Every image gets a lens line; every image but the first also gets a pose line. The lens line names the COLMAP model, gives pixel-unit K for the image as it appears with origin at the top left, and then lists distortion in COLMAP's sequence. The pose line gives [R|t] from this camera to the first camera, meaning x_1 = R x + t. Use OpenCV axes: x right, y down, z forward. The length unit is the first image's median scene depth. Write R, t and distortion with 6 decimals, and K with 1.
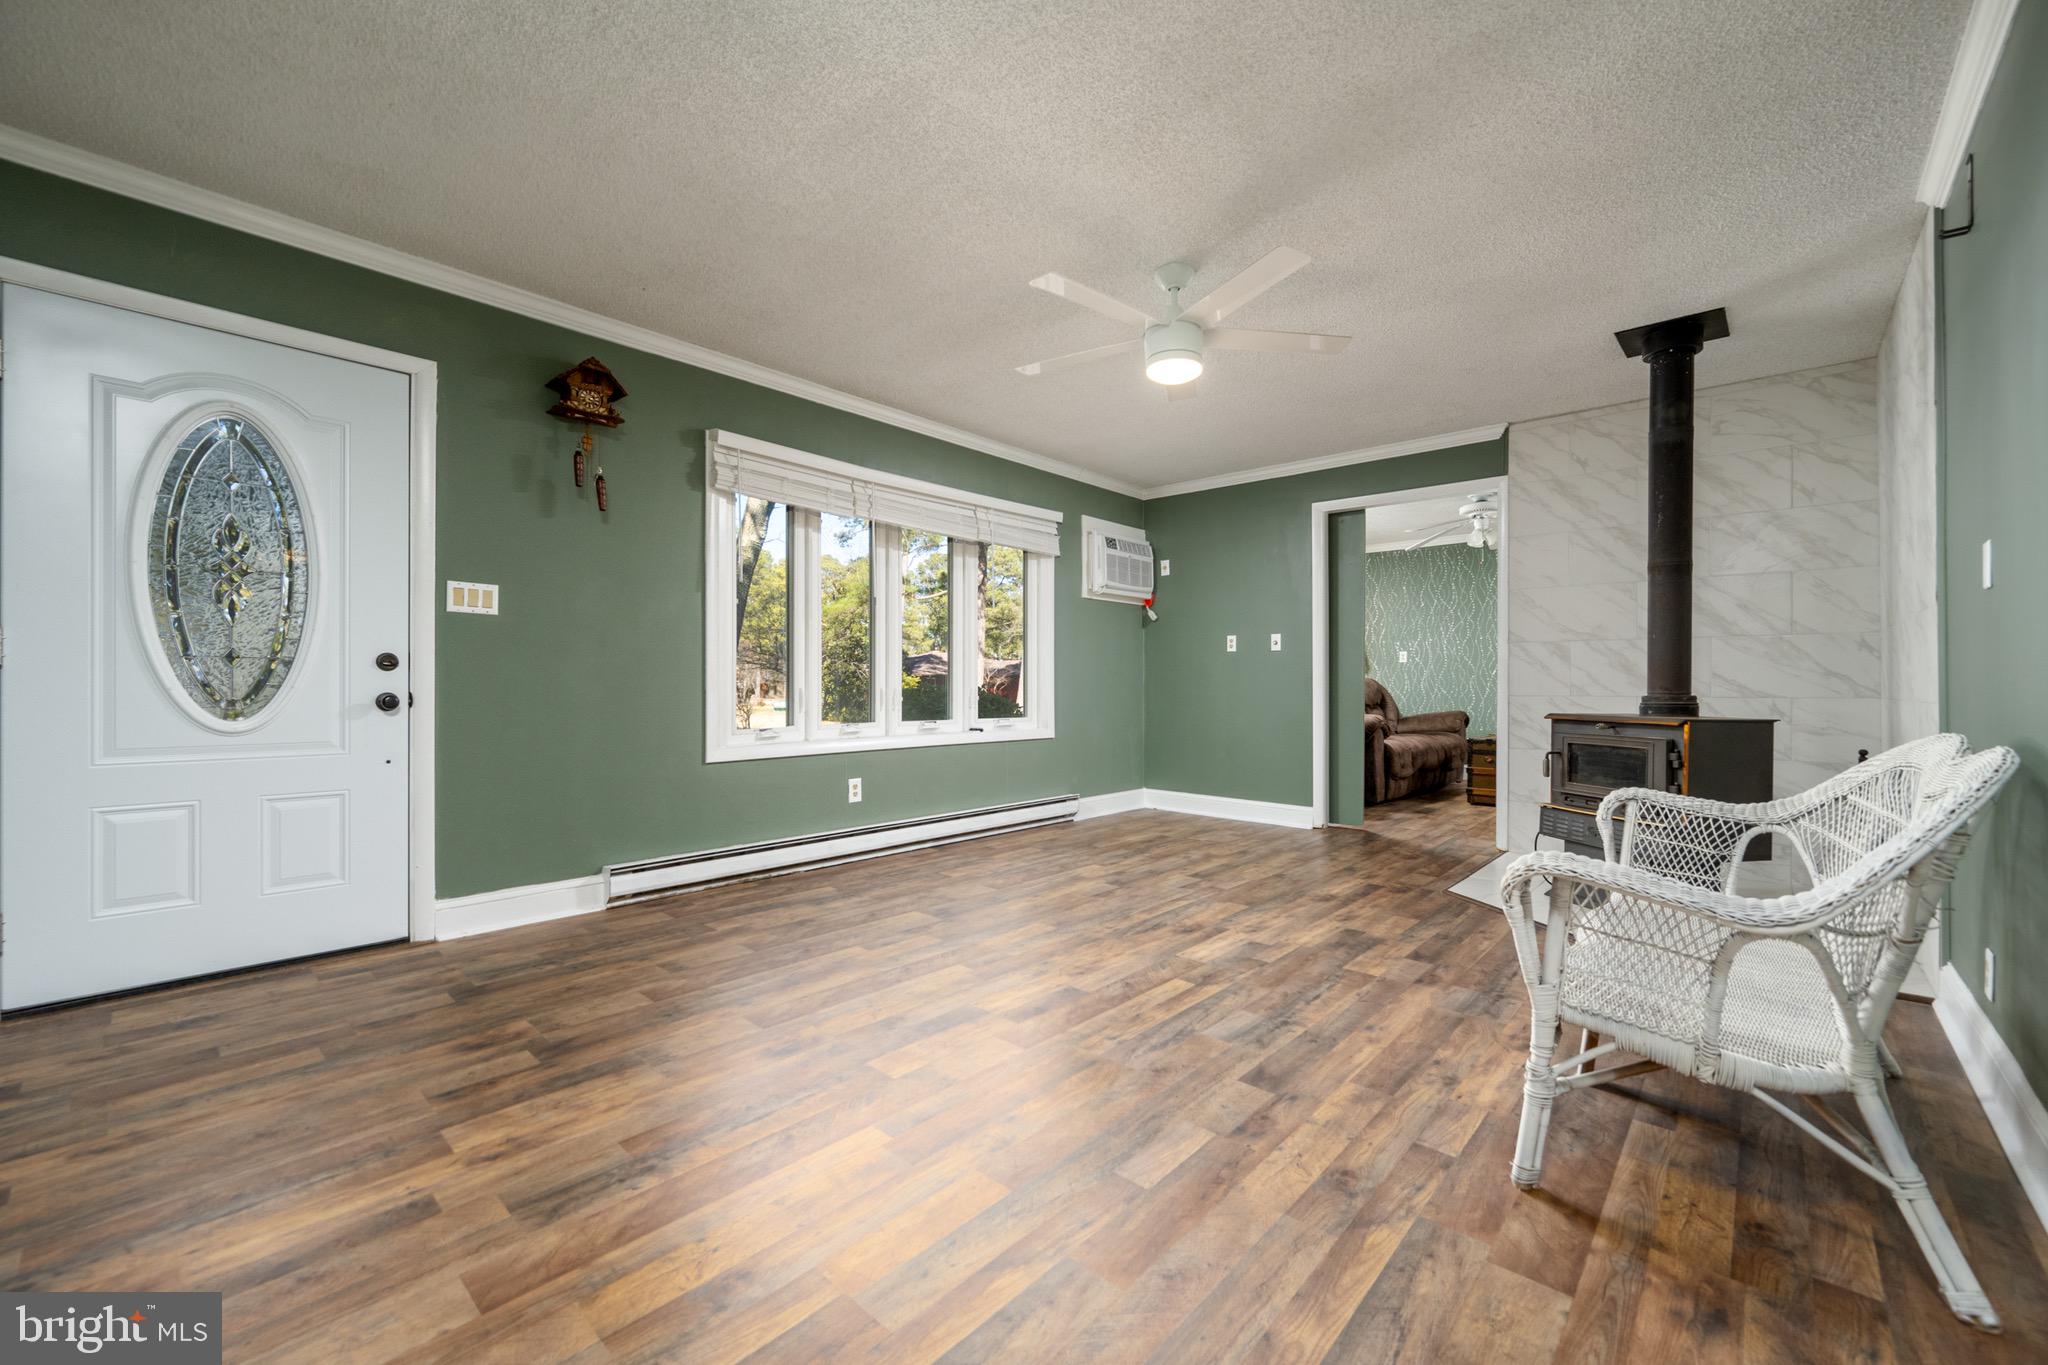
lens RADIAL K [[834.3, 0, 1023.0], [0, 834.3, 678.2], [0, 0, 1]] dist [0.002506, -0.000119]
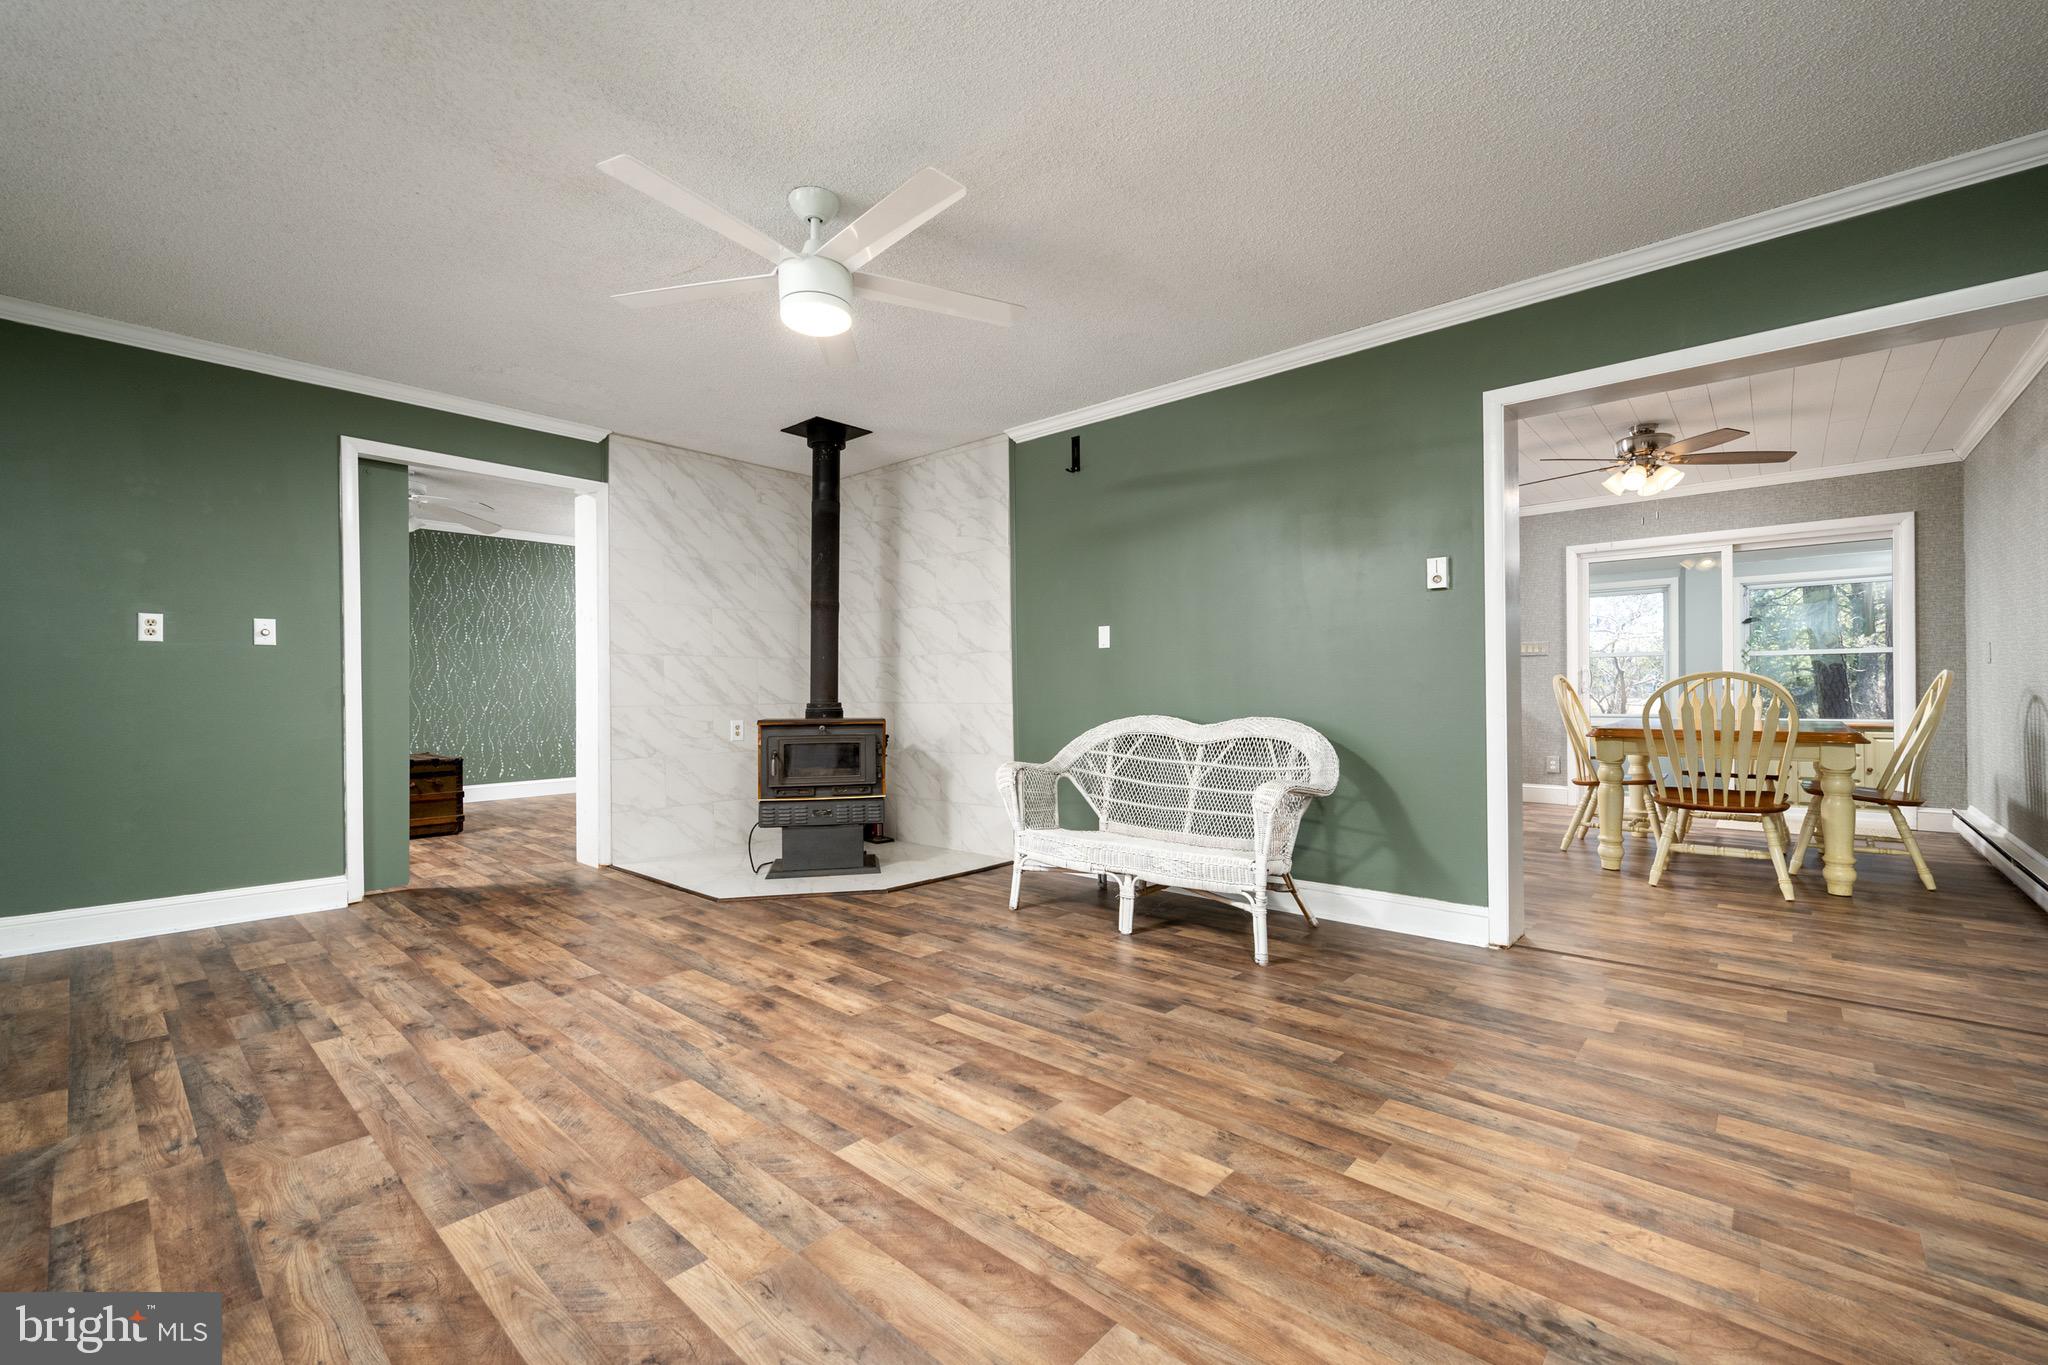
lens RADIAL K [[834.3, 0, 1042.9], [0, 834.3, 685.1], [0, 0, 1]] dist [0.002506, -0.000119]
pose [[-0.016398, 0.005330, 0.999851, -0.616885], [-0.001623, 0.999984, -0.005357, -0.000657], [-0.999864, -0.001711, -0.016389, 0.752784]]
